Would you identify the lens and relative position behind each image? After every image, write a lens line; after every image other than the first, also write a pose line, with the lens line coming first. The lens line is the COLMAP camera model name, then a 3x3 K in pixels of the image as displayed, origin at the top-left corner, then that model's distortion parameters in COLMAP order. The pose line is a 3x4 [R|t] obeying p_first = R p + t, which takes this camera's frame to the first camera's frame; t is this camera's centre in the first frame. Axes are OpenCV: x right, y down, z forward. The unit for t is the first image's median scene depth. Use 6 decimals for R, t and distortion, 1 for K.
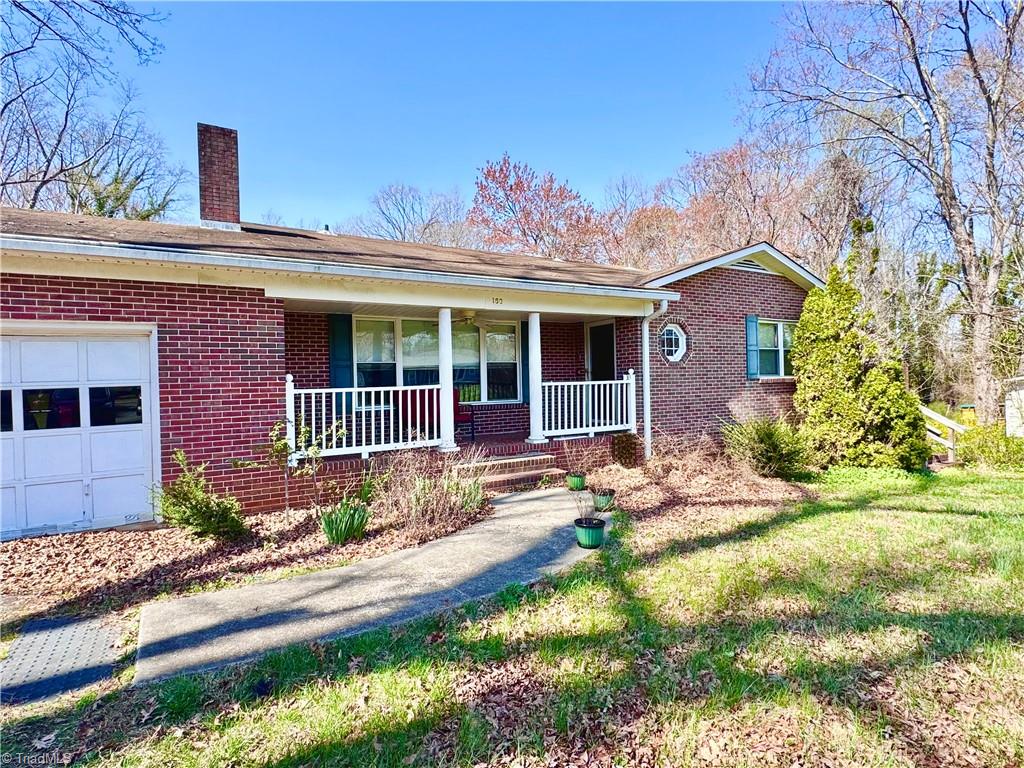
lens RADIAL K [[550.2, 0, 512.4], [0, 550.2, 385.2], [0, 0, 1]] dist [0.000346, -0.000132]
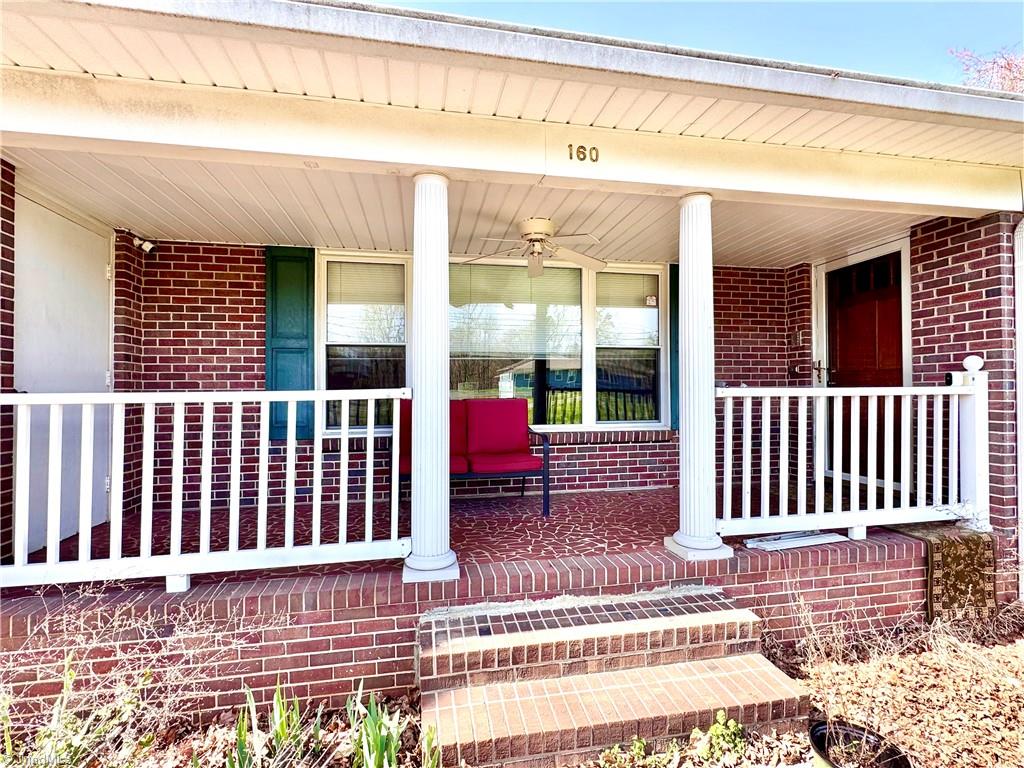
lens RADIAL K [[481.1, 0, 515.1], [0, 481.1, 386.1], [0, 0, 1]] dist [0.002057, -0.000044]
pose [[0.942725, 0.015741, -0.333201, 0.033764], [-0.018887, 0.999802, -0.006207, -0.001791], [0.333037, 0.012145, 0.942835, 0.633346]]
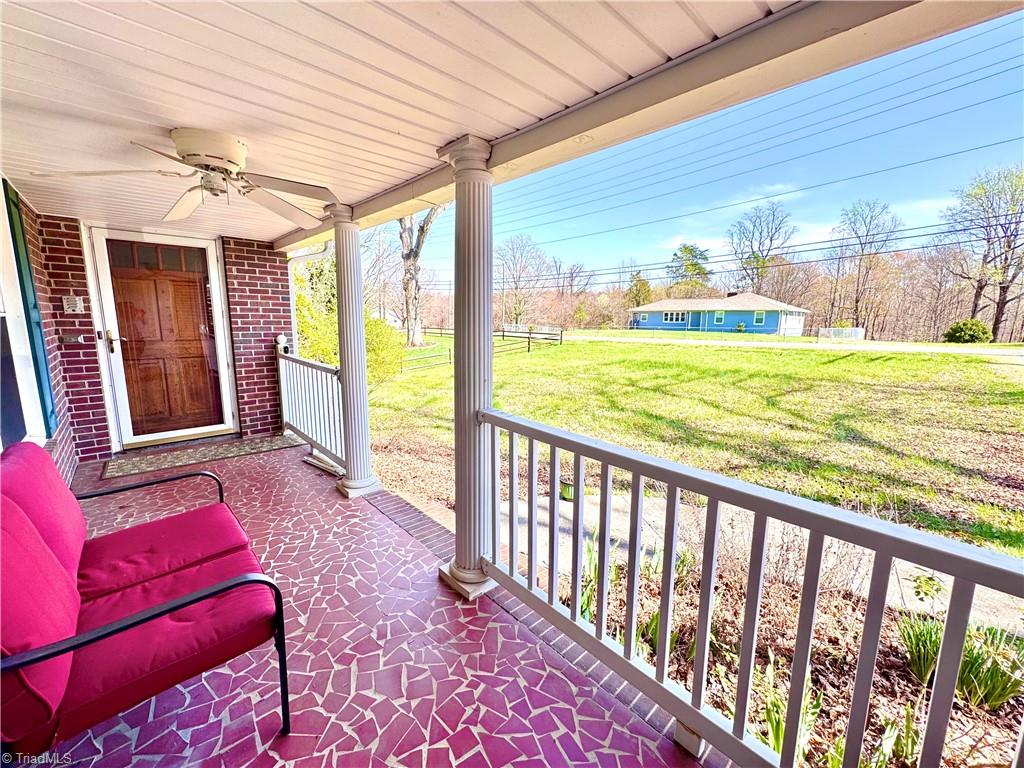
lens RADIAL K [[415.2, 0, 511.7], [0, 415.2, 385.2], [0, 0, 1]] dist [0.000584, 0.000120]
pose [[-0.211892, -0.132989, 0.968202, -0.312114], [-0.004595, 0.990823, 0.135091, -0.039469], [-0.977282, 0.024175, -0.210558, 0.892652]]
